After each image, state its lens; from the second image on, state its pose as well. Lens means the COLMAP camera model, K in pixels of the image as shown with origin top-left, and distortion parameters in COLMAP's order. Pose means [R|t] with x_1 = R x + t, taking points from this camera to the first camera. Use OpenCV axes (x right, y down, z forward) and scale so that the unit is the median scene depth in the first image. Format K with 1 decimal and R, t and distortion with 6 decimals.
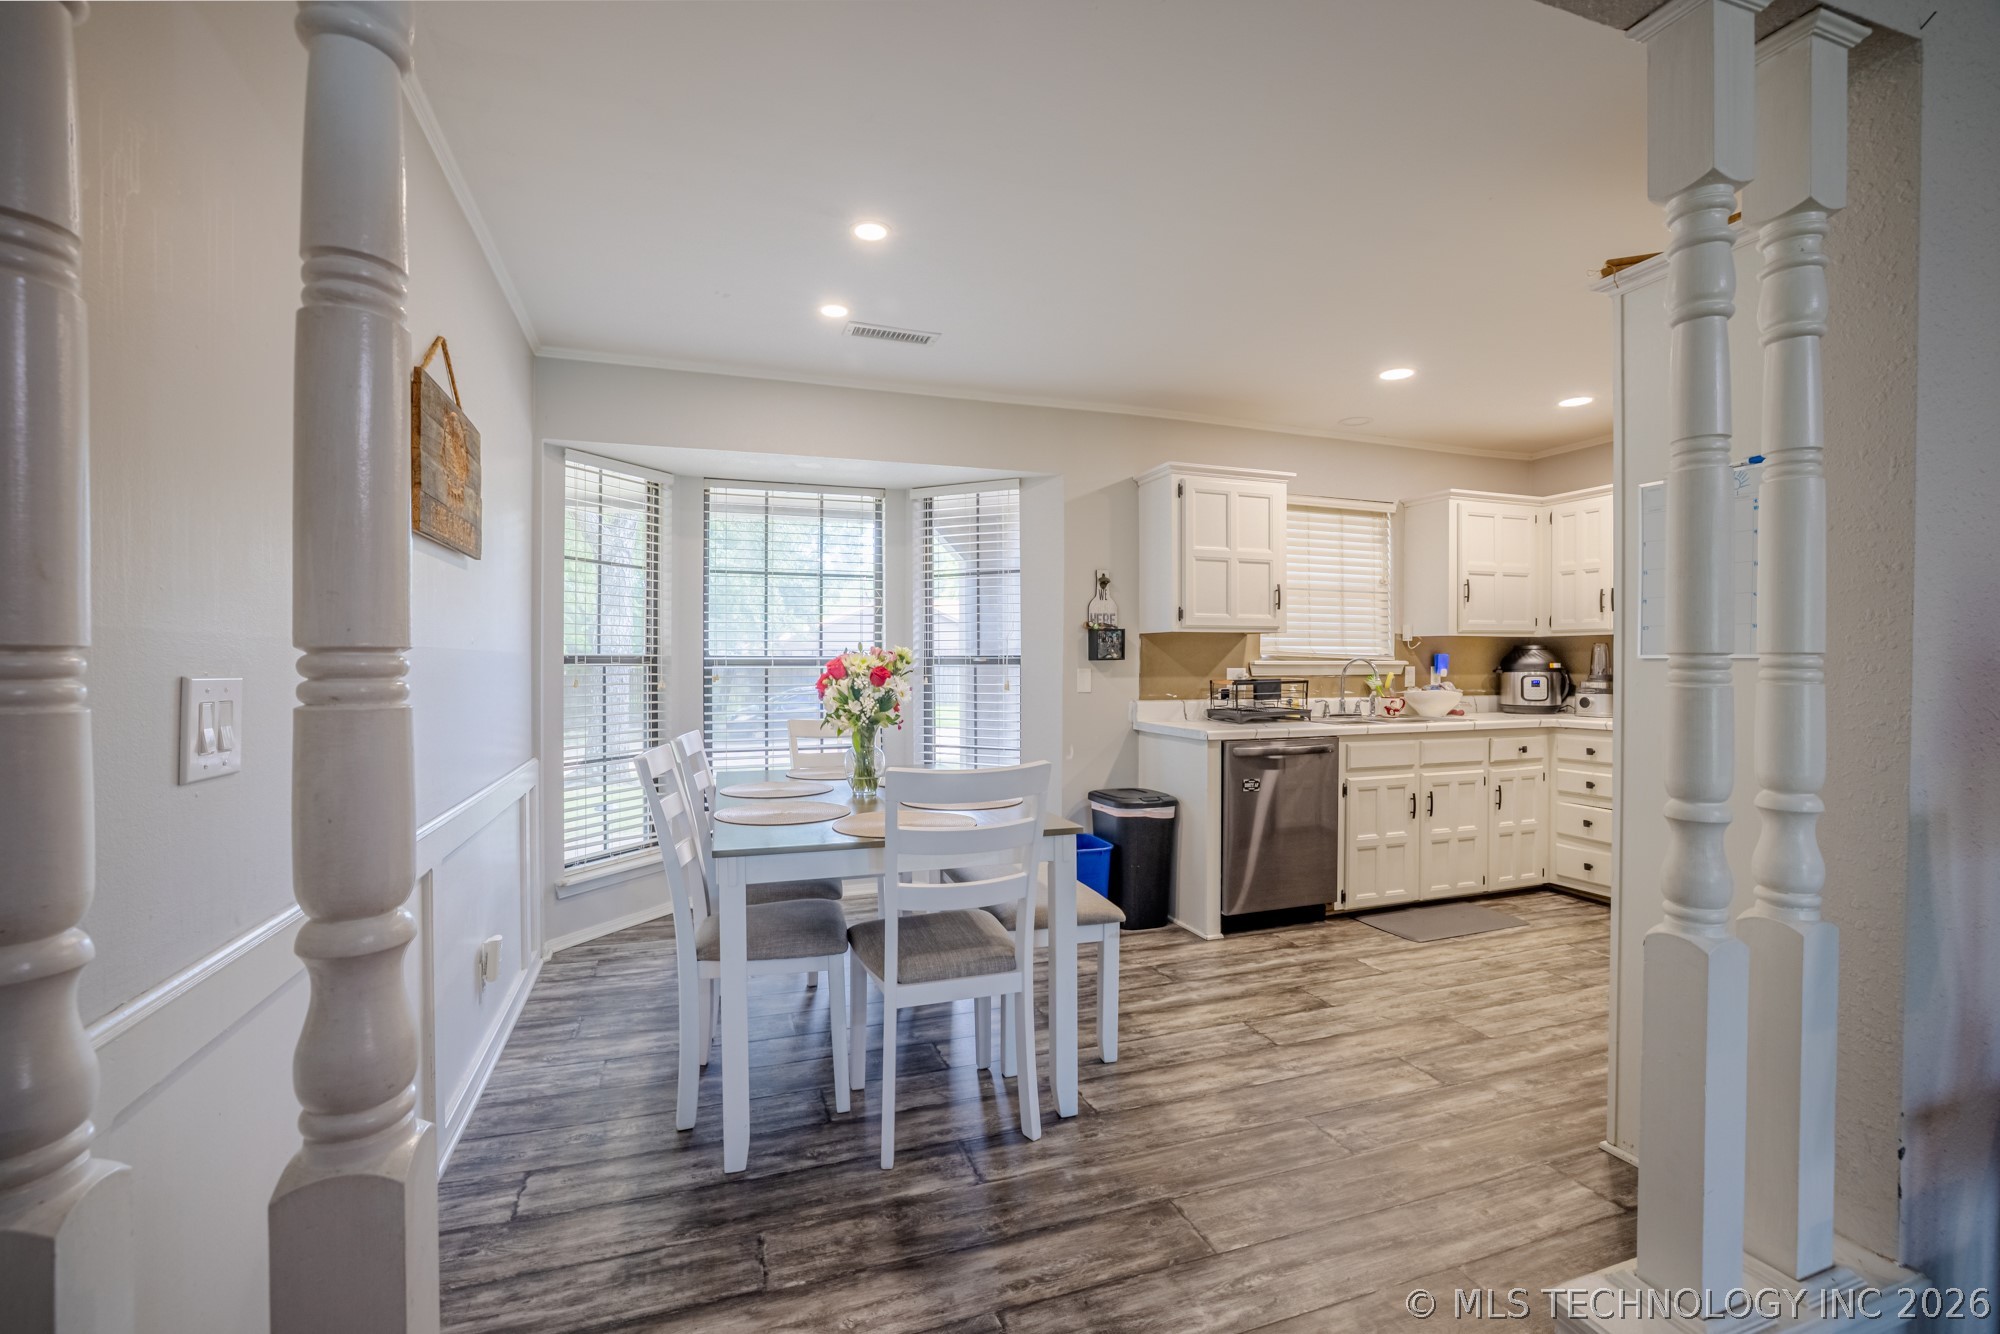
lens RADIAL K [[864.3, 0, 996.9], [0, 864.3, 670.6], [0, 0, 1]] dist [-0.037580, 0.008205]
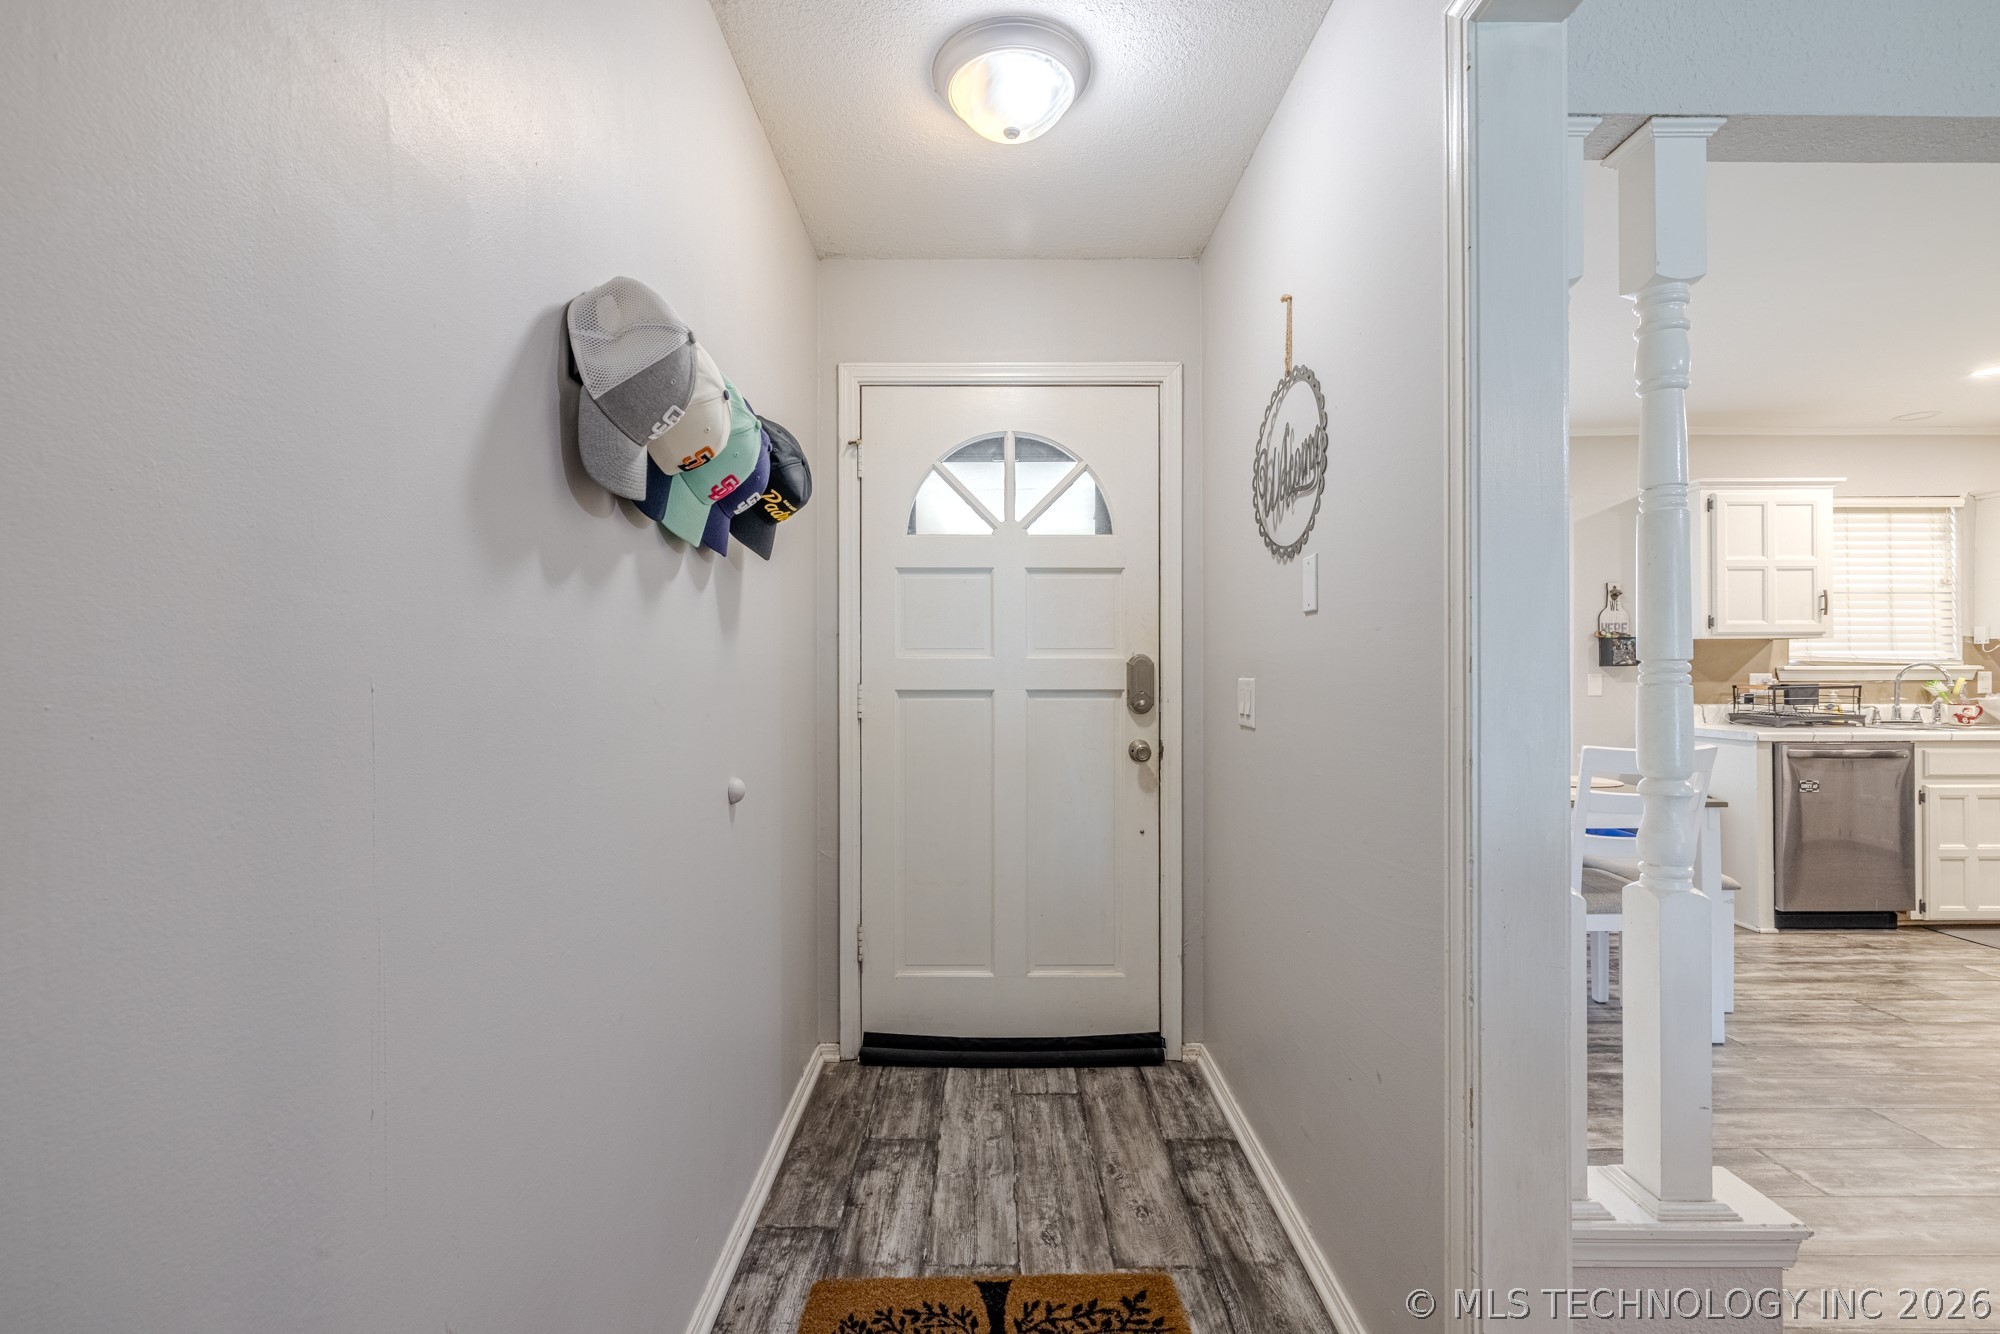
lens RADIAL K [[843.8, 0, 999.2], [0, 843.8, 667.4], [0, 0, 1]] dist [0.003260, -0.000716]
pose [[0.942870, -0.004862, -0.333124, -0.256073], [0.000469, 0.999912, -0.013268, 0.003021], [0.333159, 0.012354, 0.942790, -0.256093]]
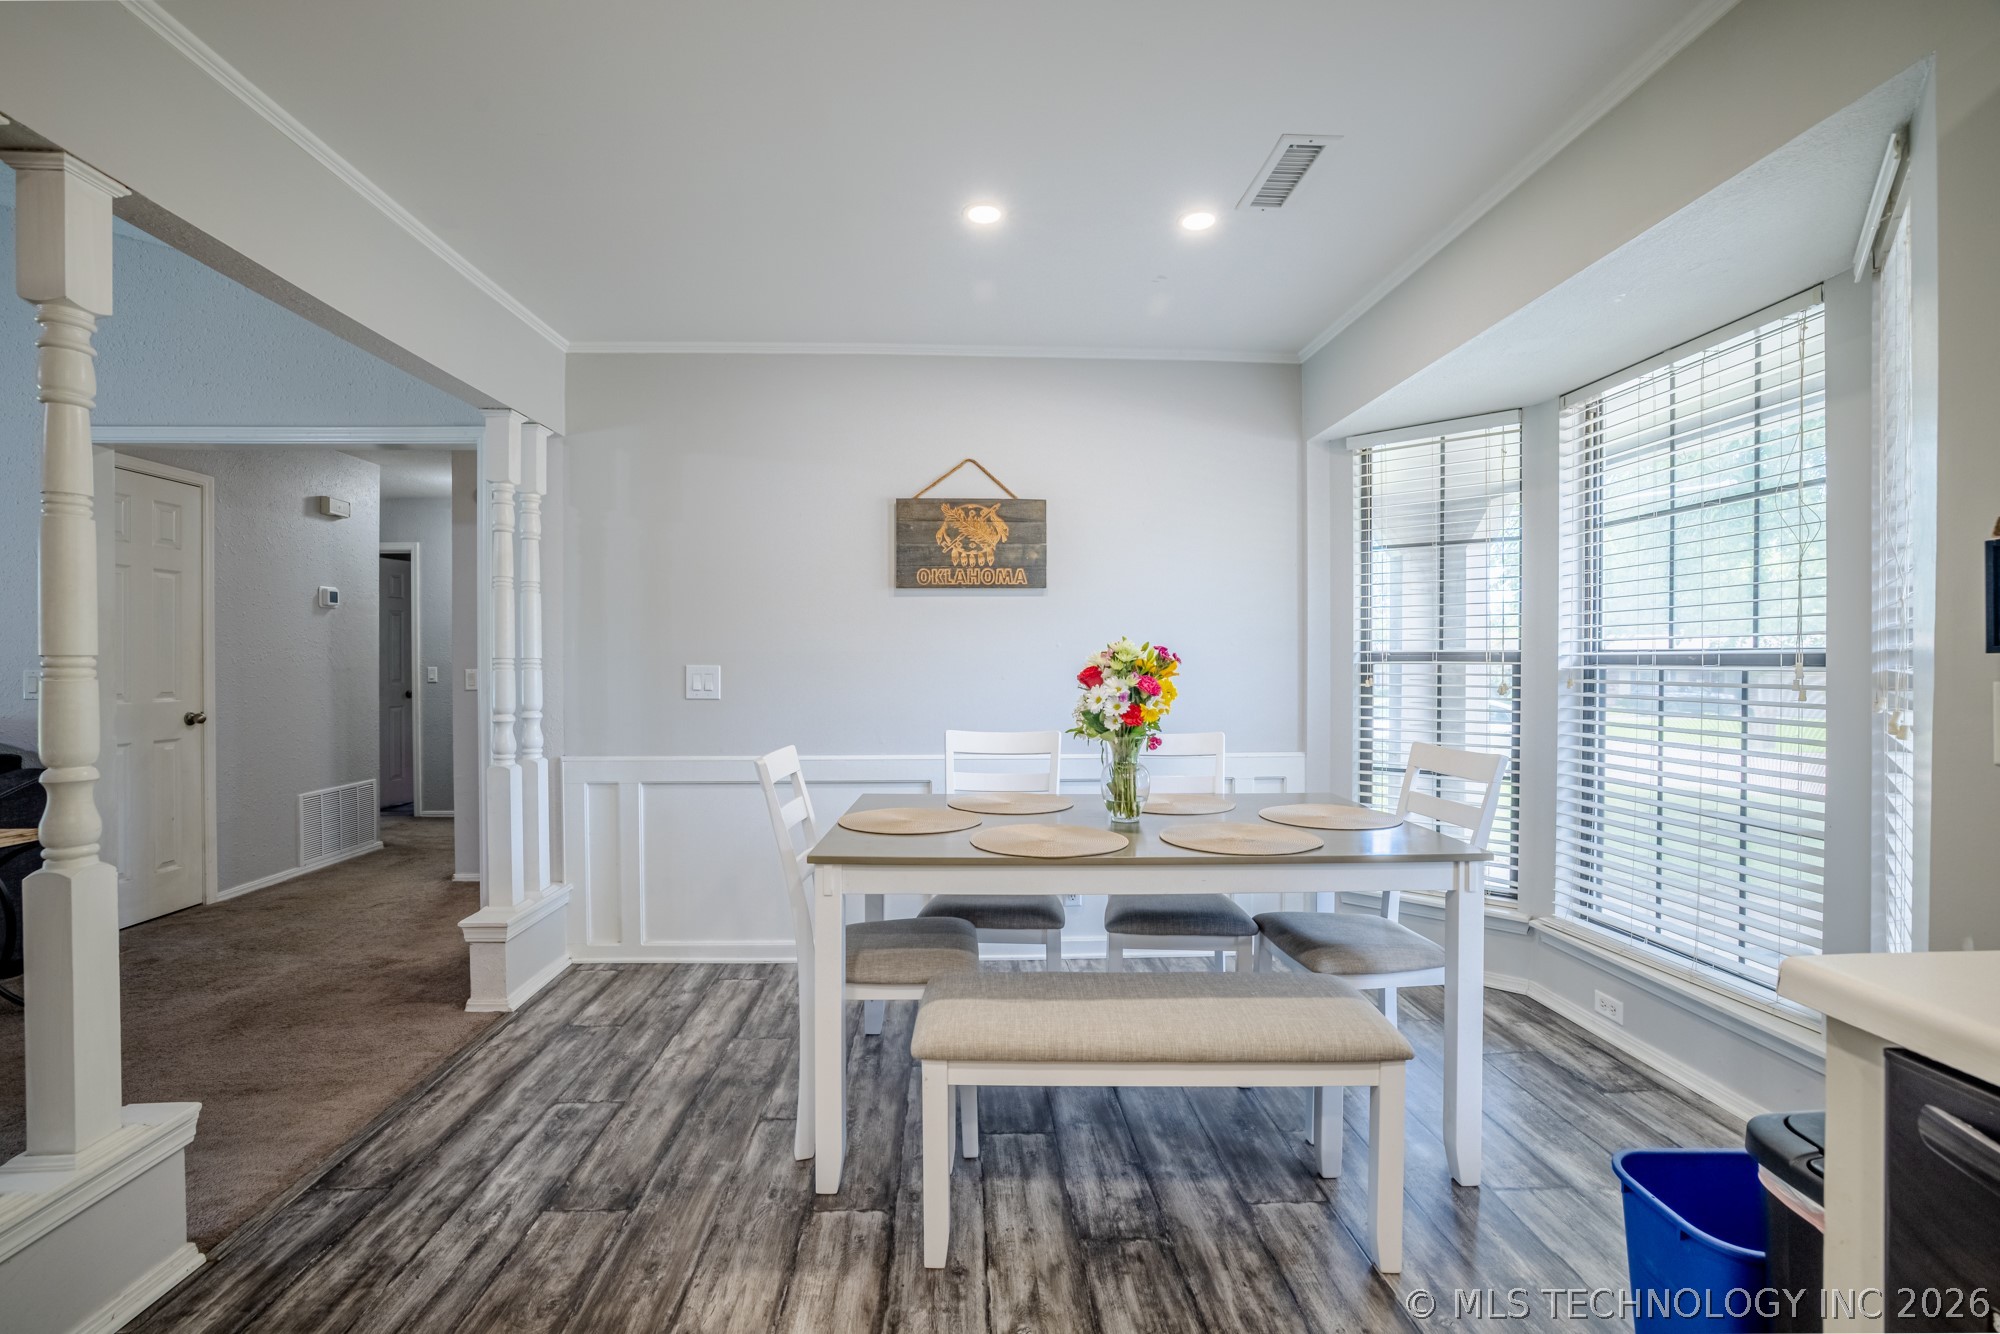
lens RADIAL K [[864.3, 0, 1007.6], [0, 864.3, 665.2], [0, 0, 1]] dist [-0.037580, 0.008205]
pose [[-0.277998, 0.008811, -0.960541, 0.366215], [-0.007085, 0.999912, 0.011222, -0.009538], [0.960556, 0.009925, -0.277911, 0.605503]]
